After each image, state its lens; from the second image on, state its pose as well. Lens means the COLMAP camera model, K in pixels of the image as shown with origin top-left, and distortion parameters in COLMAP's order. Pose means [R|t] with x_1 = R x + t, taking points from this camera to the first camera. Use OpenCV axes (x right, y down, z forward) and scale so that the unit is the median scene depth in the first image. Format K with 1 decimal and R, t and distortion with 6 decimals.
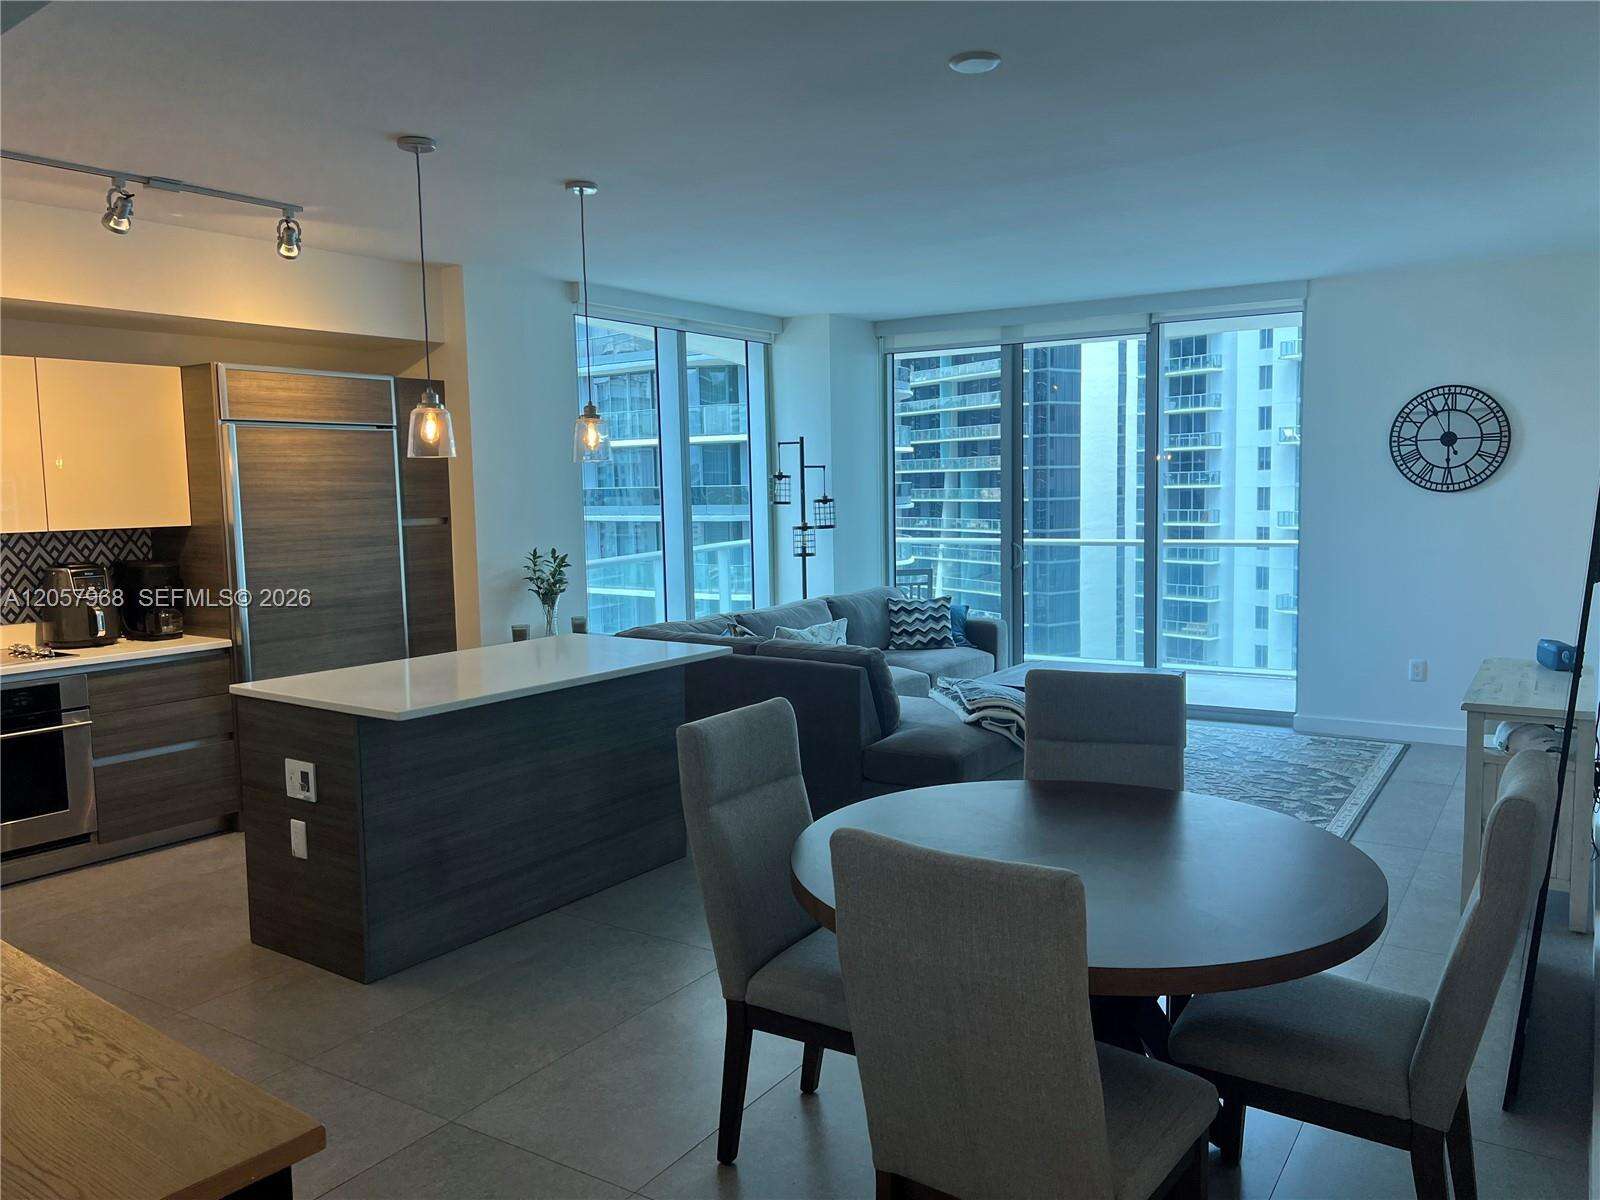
lens RADIAL K [[1200.3, 0, 809.5], [0, 1200.3, 594.0], [0, 0, 1]] dist [0.062963, -0.076625]
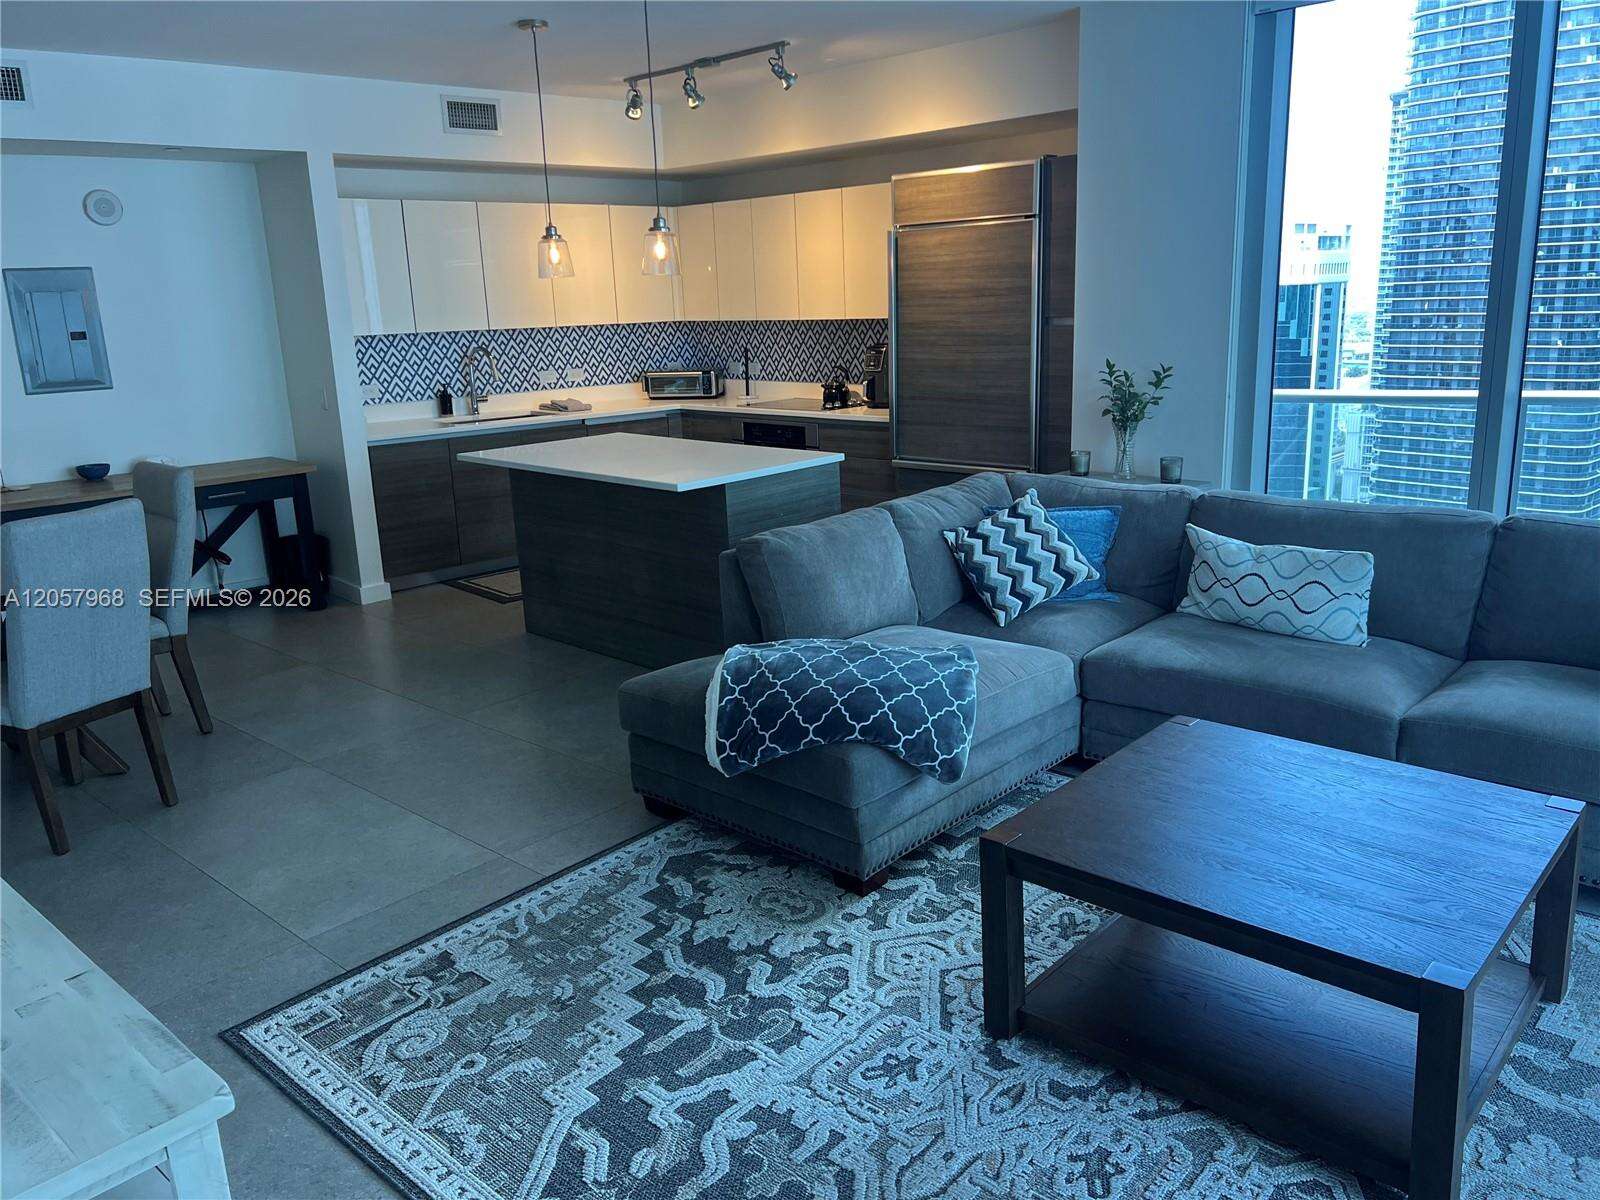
lens RADIAL K [[1200.3, 0, 809.5], [0, 1200.3, 594.0], [0, 0, 1]] dist [0.062963, -0.076625]
pose [[-0.156818, 0.269146, -0.950247, 0.708424], [-0.047038, 0.959024, 0.279395, -0.120620], [0.986507, 0.088512, -0.137732, 1.072155]]
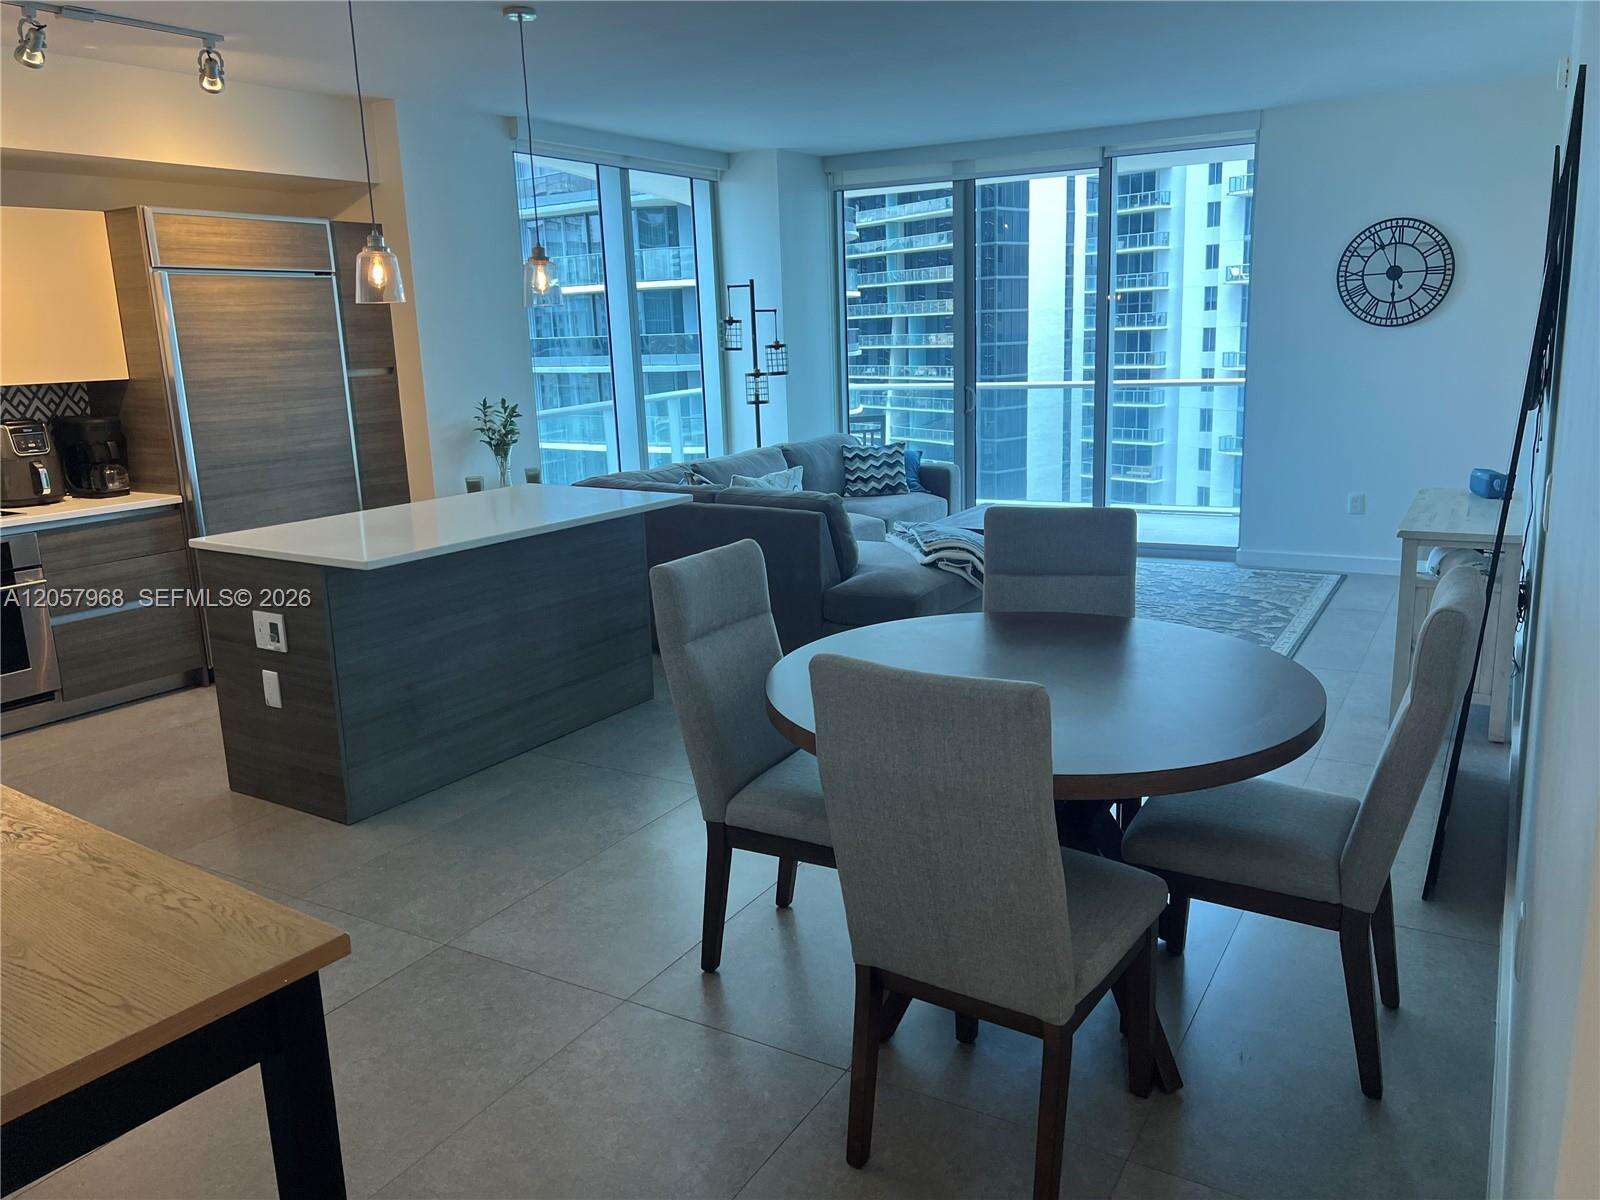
lens RADIAL K [[1199.6, 0, 811.7], [0, 1199.6, 585.2], [0, 0, 1]] dist [0.065856, -0.077432]
pose [[0.998807, -0.023328, 0.042888, -0.008129], [0.018184, 0.993009, 0.116632, 0.004088], [-0.045309, -0.115713, 0.992249, -0.011722]]
